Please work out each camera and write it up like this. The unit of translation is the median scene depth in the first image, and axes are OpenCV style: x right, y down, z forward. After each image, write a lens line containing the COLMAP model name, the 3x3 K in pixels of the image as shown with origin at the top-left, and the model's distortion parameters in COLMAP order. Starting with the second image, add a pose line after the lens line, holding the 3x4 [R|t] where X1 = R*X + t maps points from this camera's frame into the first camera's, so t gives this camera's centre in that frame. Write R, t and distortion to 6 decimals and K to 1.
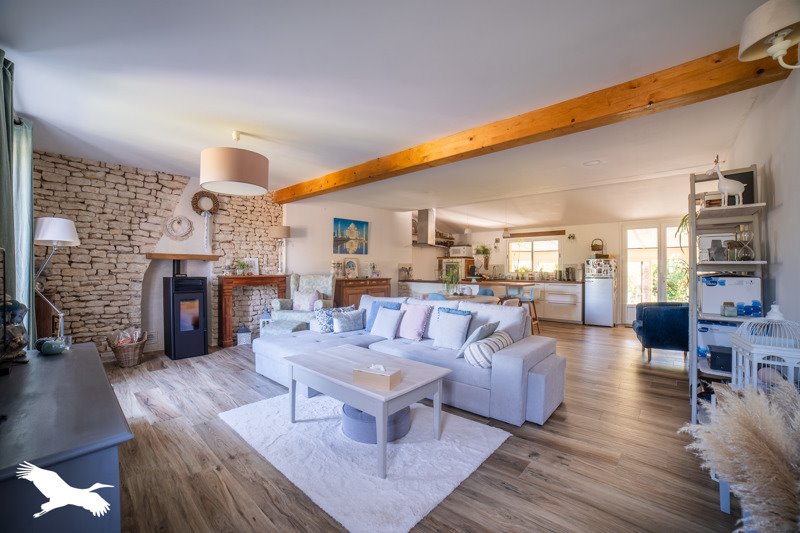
lens RADIAL K [[324.6, 0, 405.5], [0, 324.6, 265.9], [0, 0, 1]] dist [-0.002453, -0.000090]
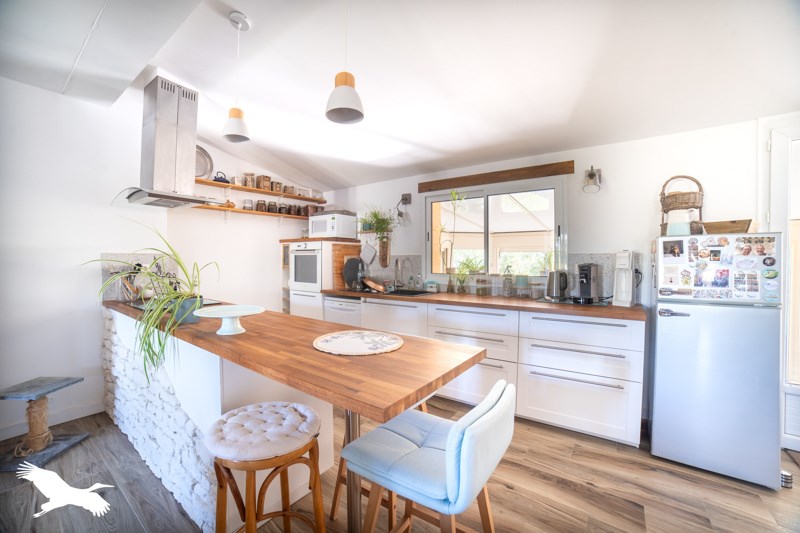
lens RADIAL K [[324.6, 0, 394.2], [0, 324.6, 263.7], [0, 0, 1]] dist [-0.002453, -0.000090]
pose [[0.995998, -0.000525, 0.089377, 0.226641], [-0.001007, 0.999853, 0.017099, -0.000779], [-0.089372, -0.017120, 0.995851, 0.570699]]
